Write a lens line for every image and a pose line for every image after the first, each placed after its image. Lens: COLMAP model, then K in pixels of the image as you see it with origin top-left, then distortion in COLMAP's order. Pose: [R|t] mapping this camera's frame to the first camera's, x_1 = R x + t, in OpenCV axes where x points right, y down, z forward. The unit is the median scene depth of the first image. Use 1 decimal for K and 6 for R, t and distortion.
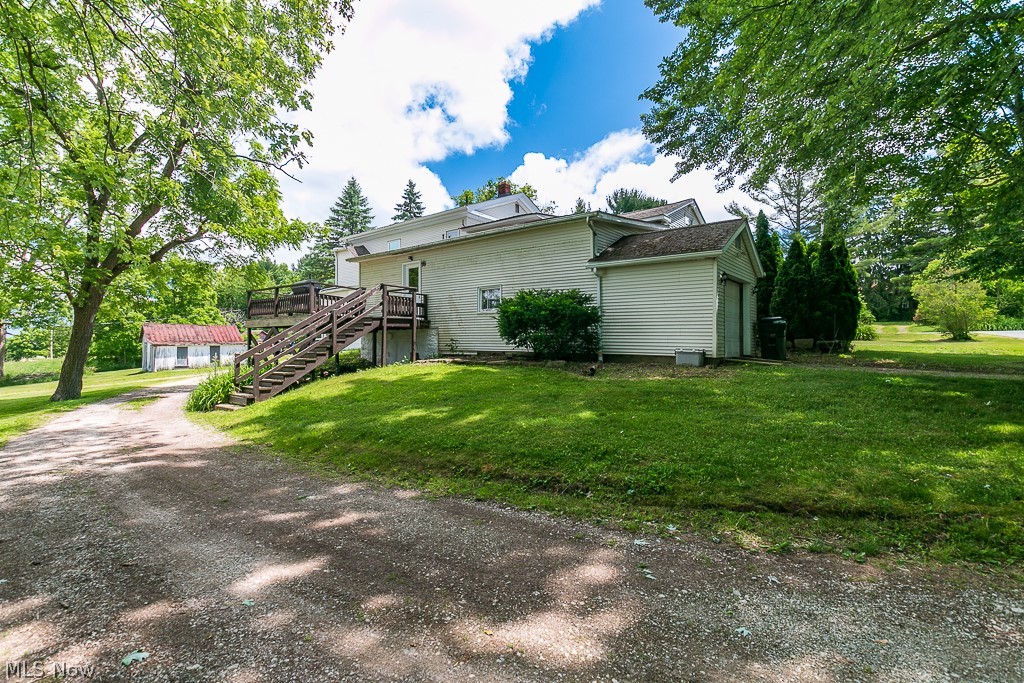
lens RADIAL K [[475.0, 0, 512.9], [0, 475.0, 336.1], [0, 0, 1]] dist [0.001986, -0.000065]
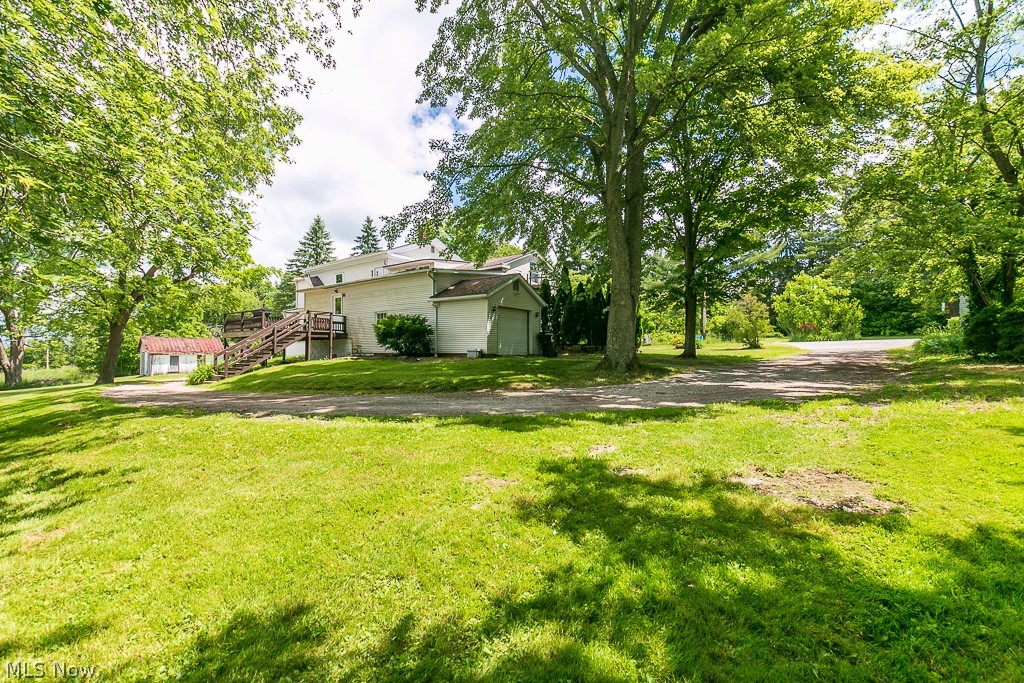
lens RADIAL K [[475.0, 0, 511.1], [0, 475.0, 344.3], [0, 0, 1]] dist [0.001986, -0.000065]
pose [[0.999822, -0.000121, 0.018840, 0.235069], [0.000376, 0.999909, -0.013505, 0.016573], [-0.018837, 0.013509, 0.999731, -0.382002]]
